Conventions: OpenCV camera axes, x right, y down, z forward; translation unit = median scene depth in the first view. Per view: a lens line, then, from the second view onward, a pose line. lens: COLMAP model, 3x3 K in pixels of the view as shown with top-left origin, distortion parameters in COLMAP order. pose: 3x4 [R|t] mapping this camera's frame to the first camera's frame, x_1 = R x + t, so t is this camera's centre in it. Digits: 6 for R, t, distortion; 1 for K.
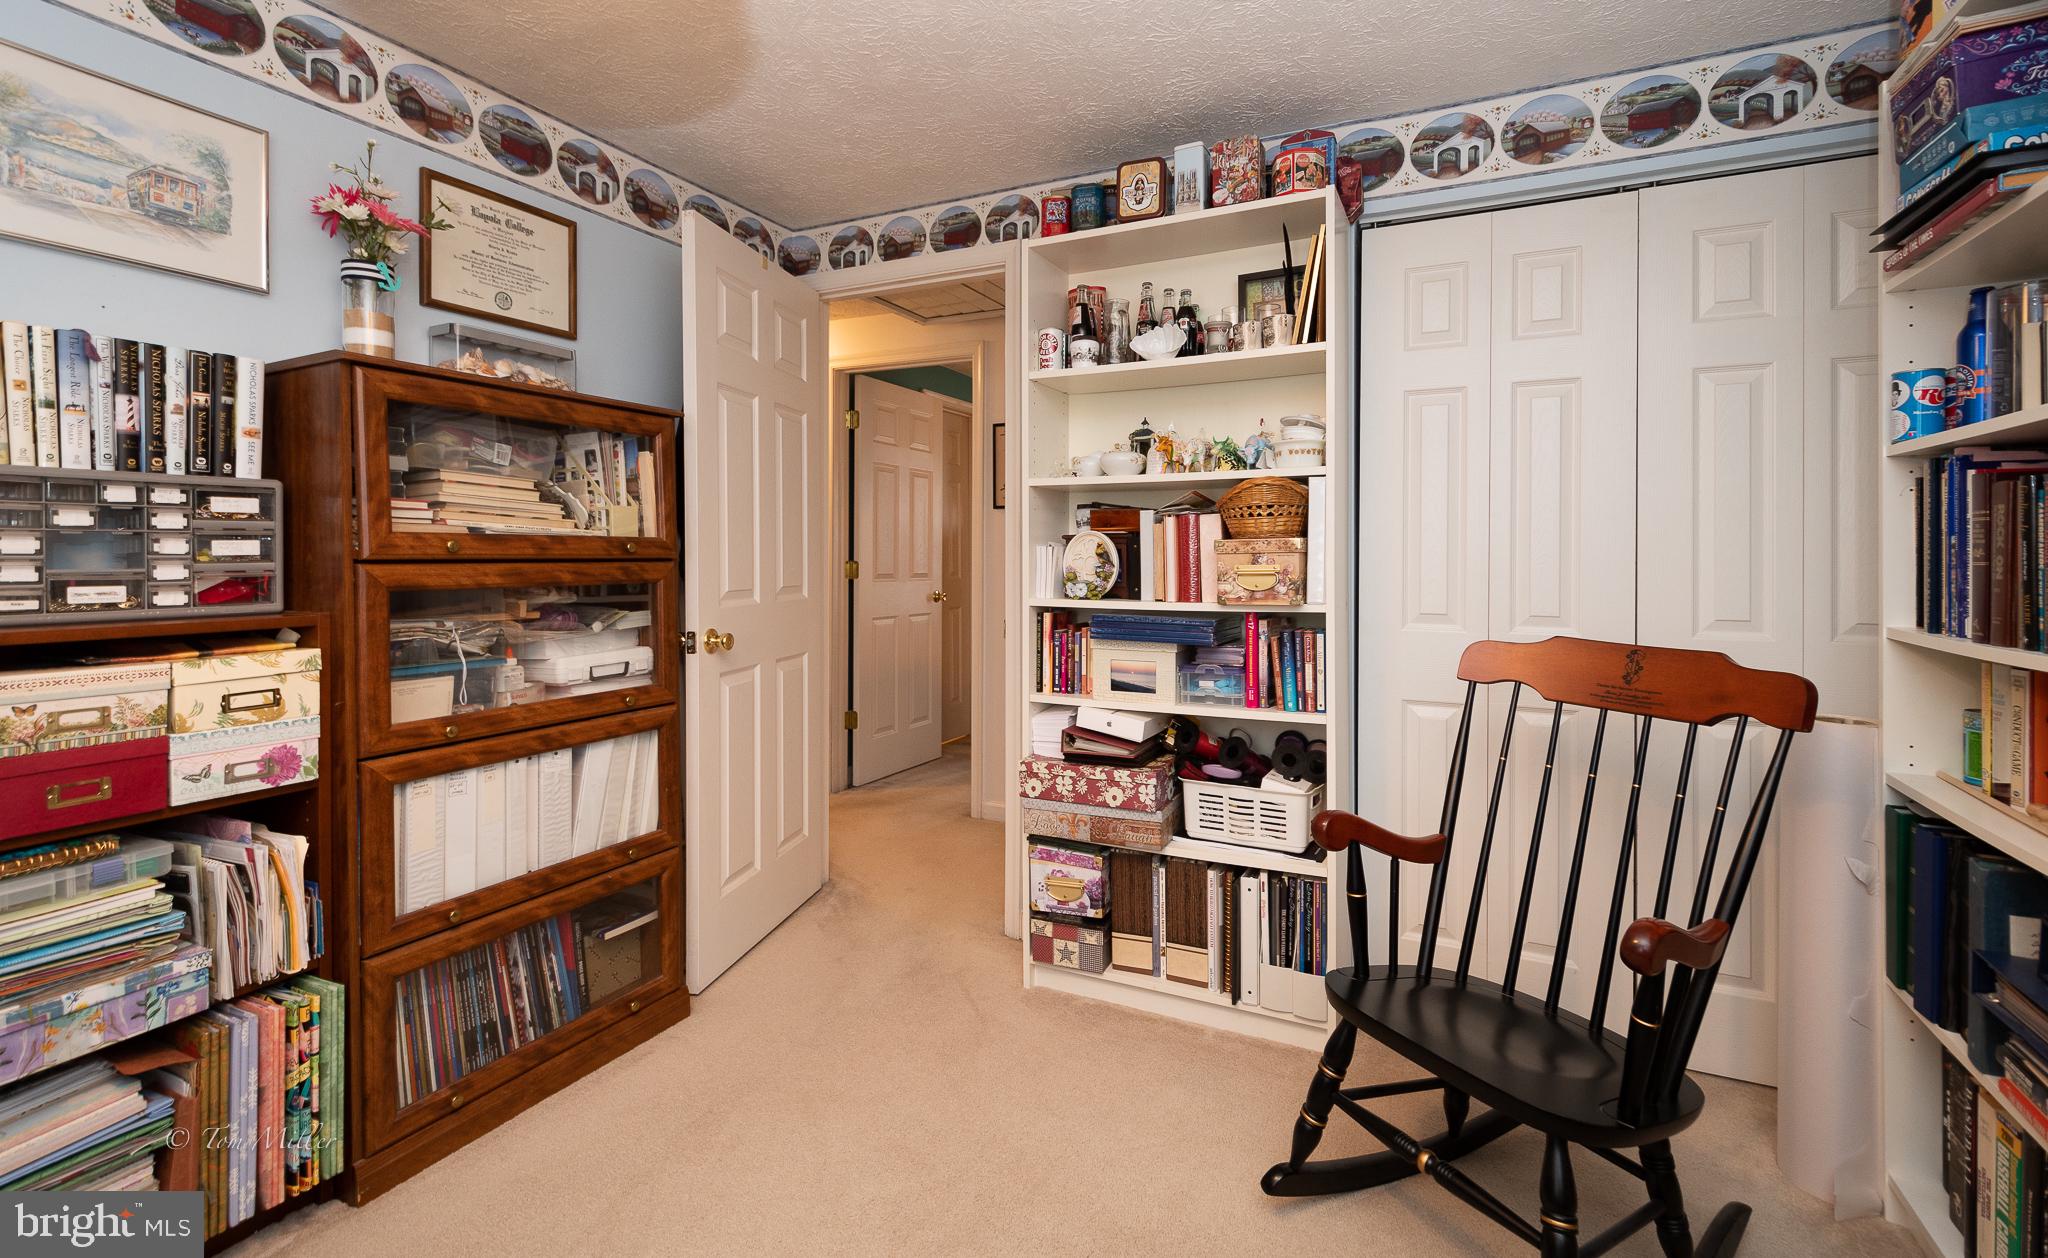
lens RADIAL K [[911.6, 0, 1022.2], [0, 911.6, 550.3], [0, 0, 1]] dist [-0.000333, -0.000027]
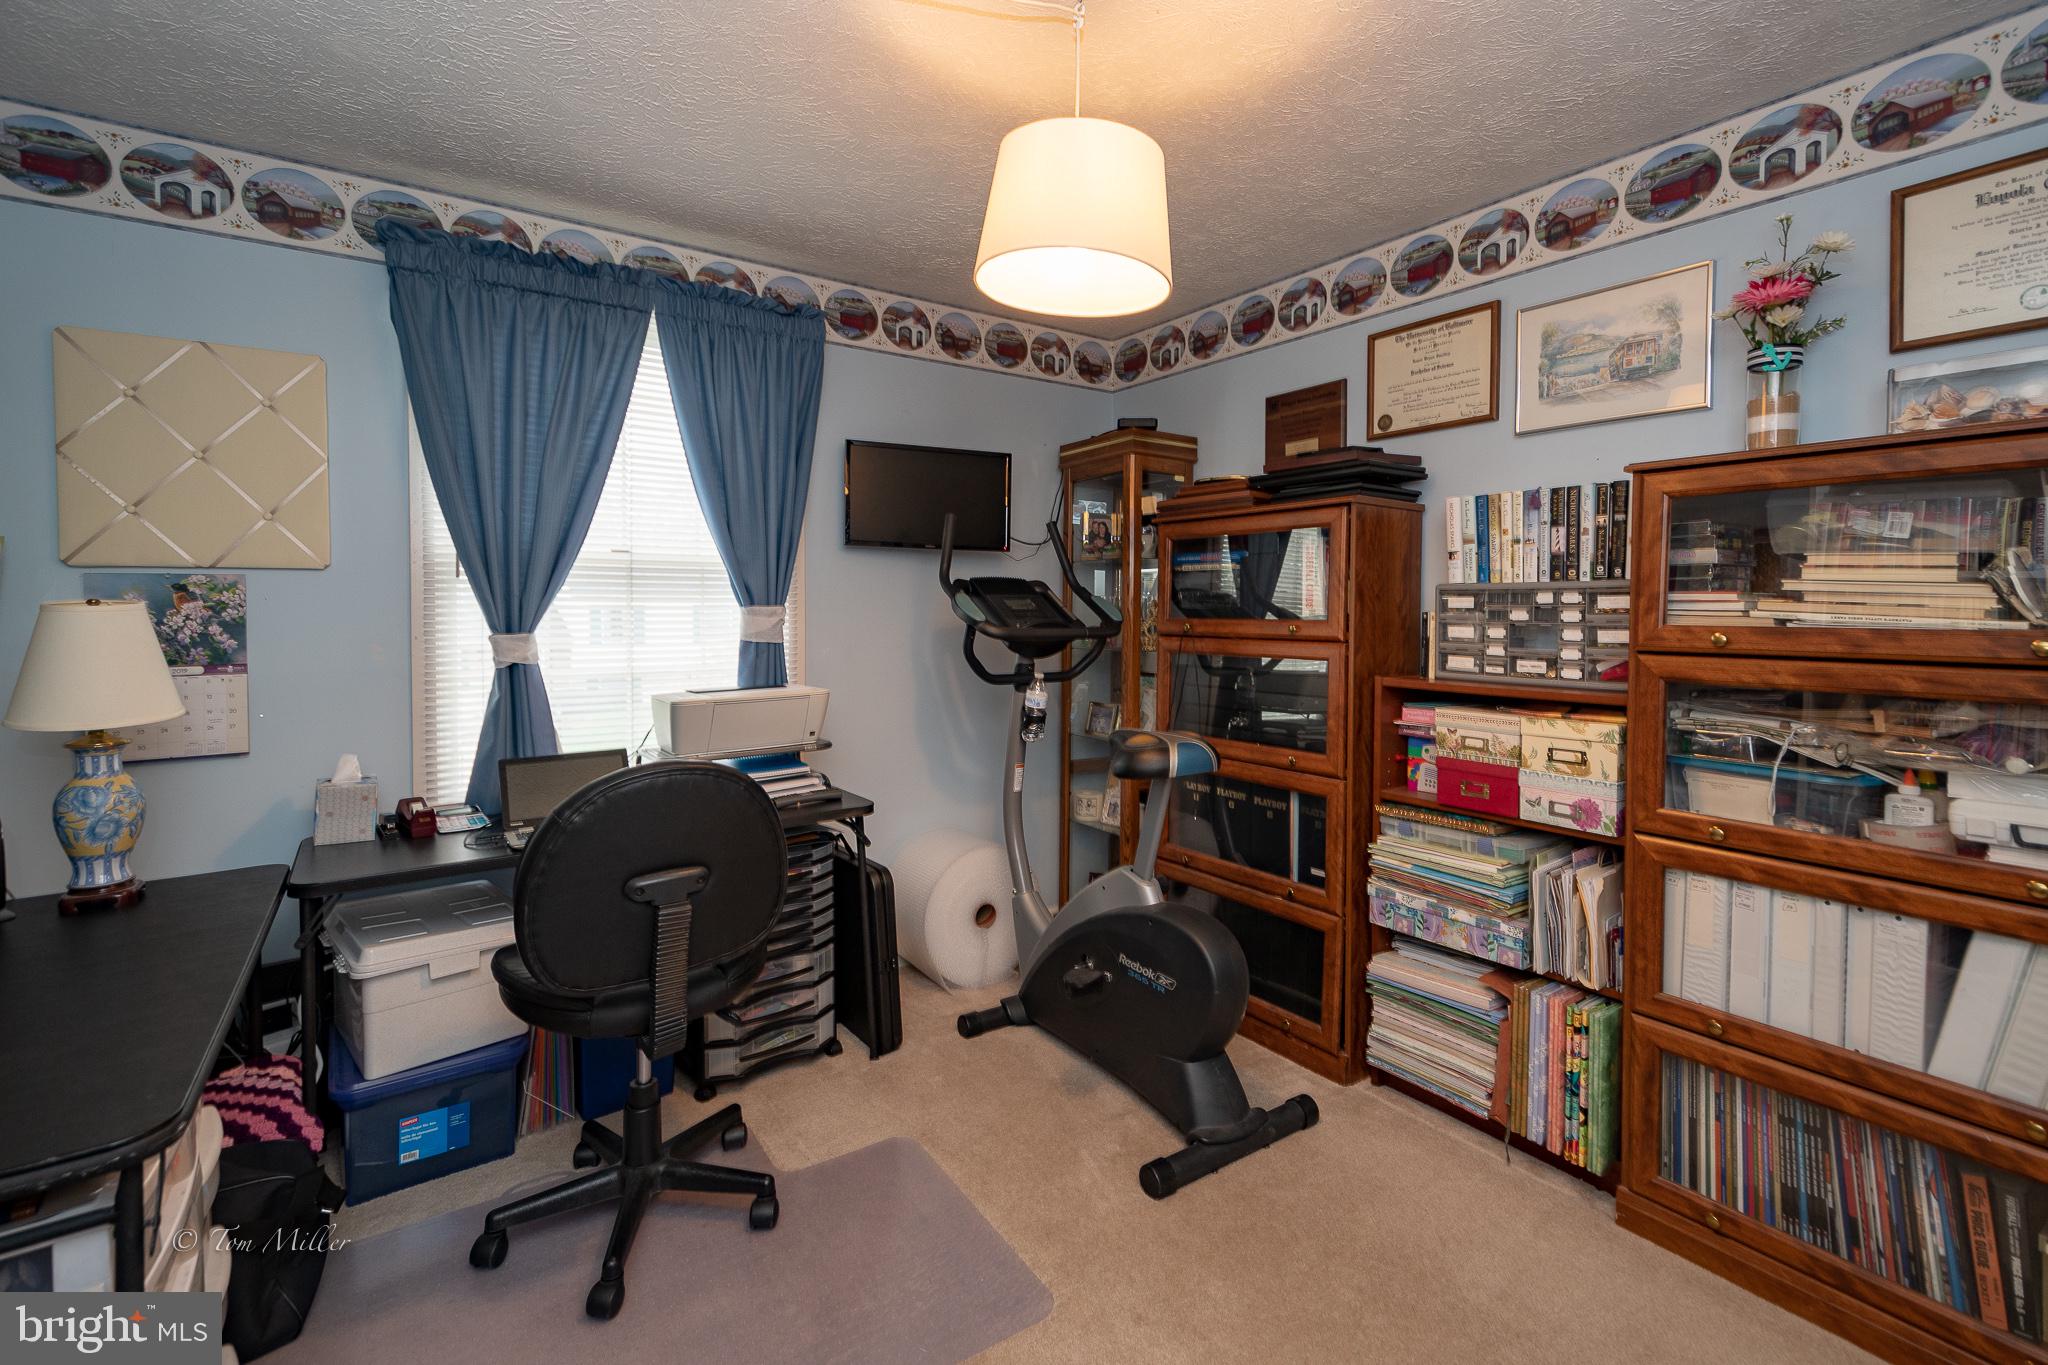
lens RADIAL K [[896.2, 0, 1023.3], [0, 896.2, 626.3], [0, 0, 1]] dist [-0.003091, -0.000666]
pose [[-0.480809, 0.012101, -0.876742, 0.604168], [-0.003605, 0.999869, 0.015778, -0.034169], [0.876818, 0.010747, -0.480703, 0.908247]]
